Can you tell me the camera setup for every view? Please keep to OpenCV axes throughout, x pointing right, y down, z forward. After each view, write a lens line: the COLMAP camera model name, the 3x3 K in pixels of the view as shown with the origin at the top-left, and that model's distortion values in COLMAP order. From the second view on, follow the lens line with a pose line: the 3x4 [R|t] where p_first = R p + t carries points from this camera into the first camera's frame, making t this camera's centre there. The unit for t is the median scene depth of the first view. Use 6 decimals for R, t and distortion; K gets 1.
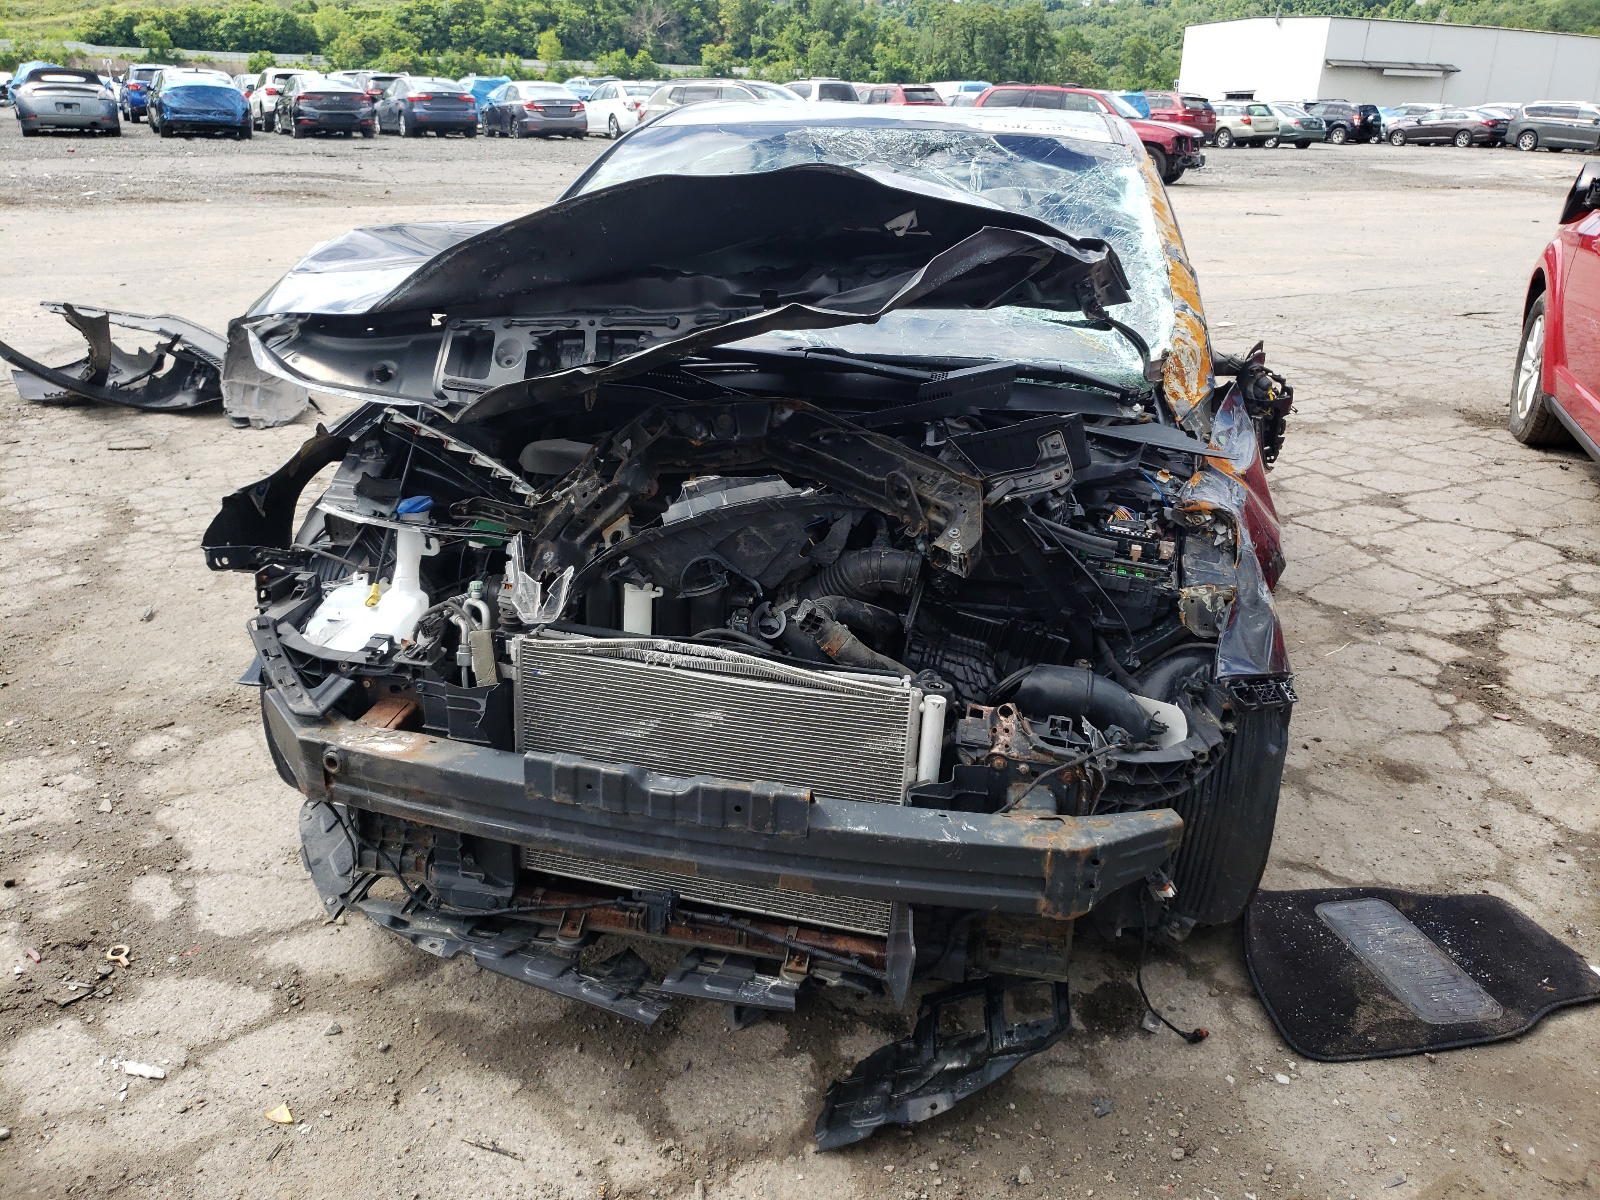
lens RADIAL K [[1358.4, 0, 830.4], [0, 1358.4, 595.6], [0, 0, 1]] dist [-0.009075, 0.084569]
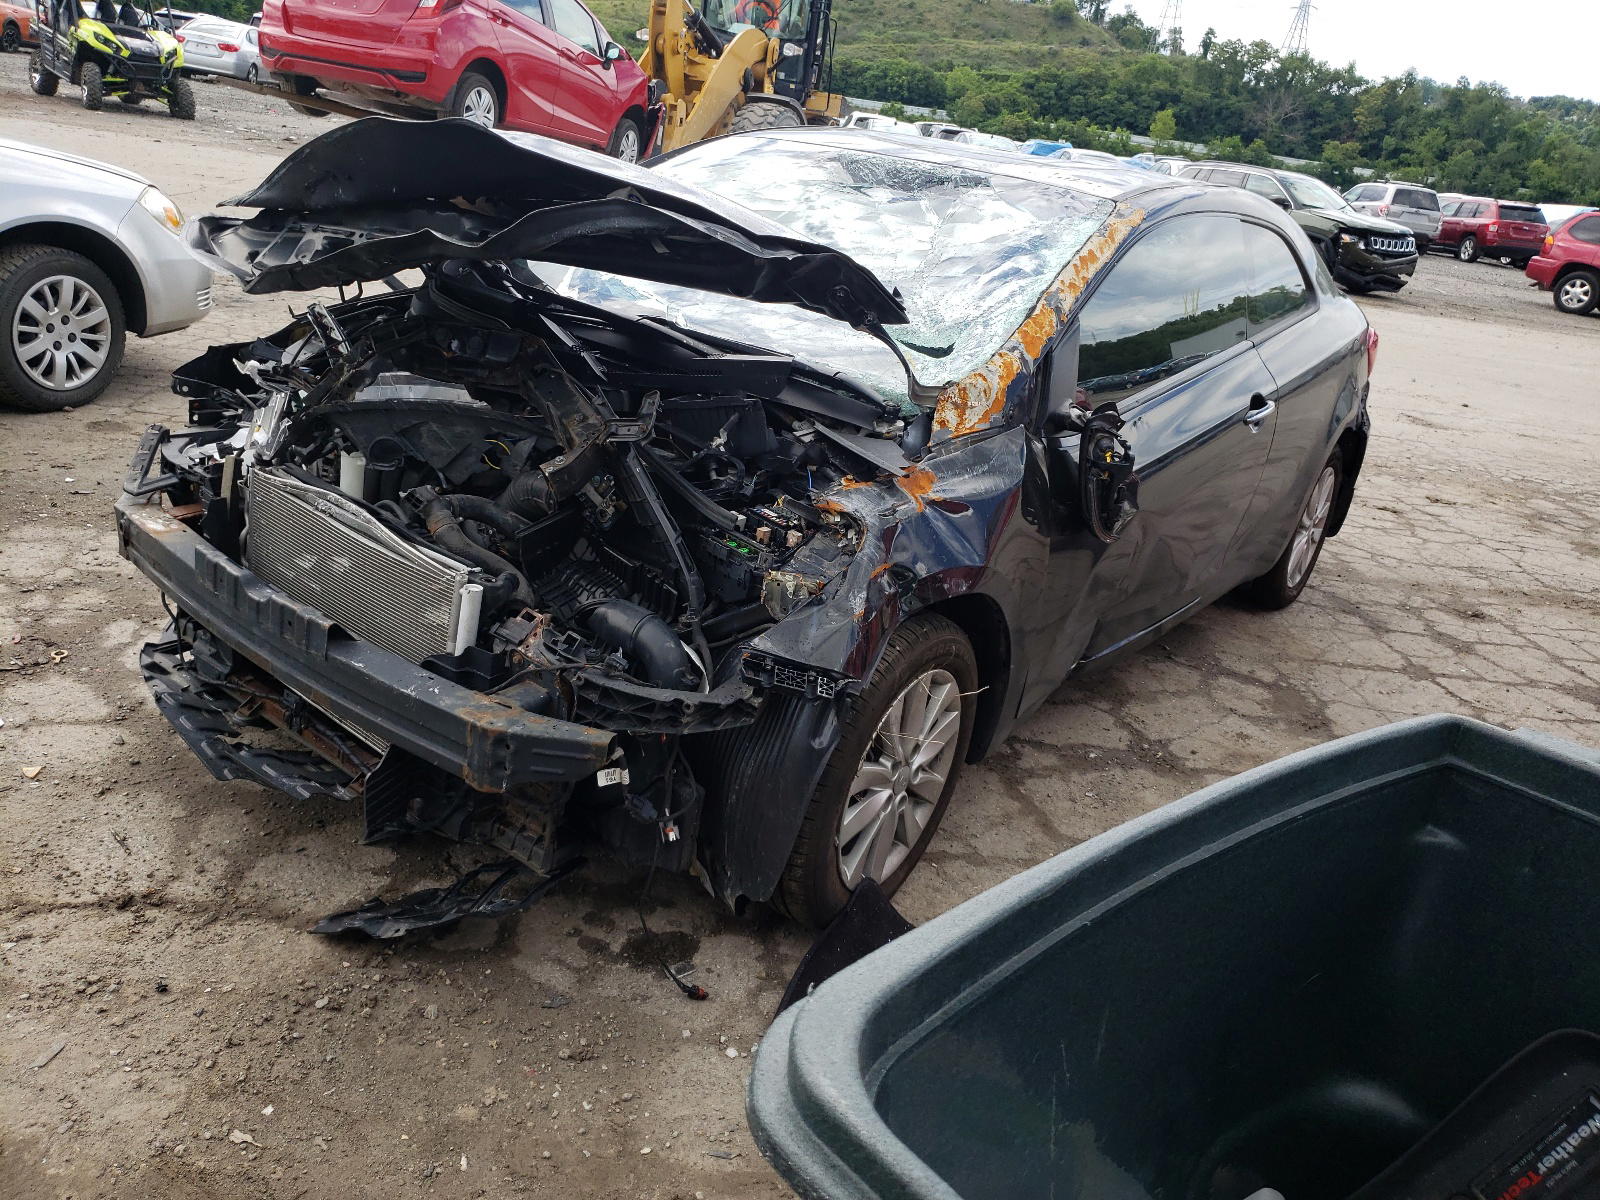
lens RADIAL K [[1349.9, 0, 745.1], [0, 1349.9, 604.0], [0, 0, 1]] dist [-0.009571, 0.082202]
pose [[0.883315, 0.255250, -0.393195, 0.641628], [-0.270004, 0.962684, 0.018379, 0.005546], [0.383214, 0.089930, 0.919271, 0.026500]]
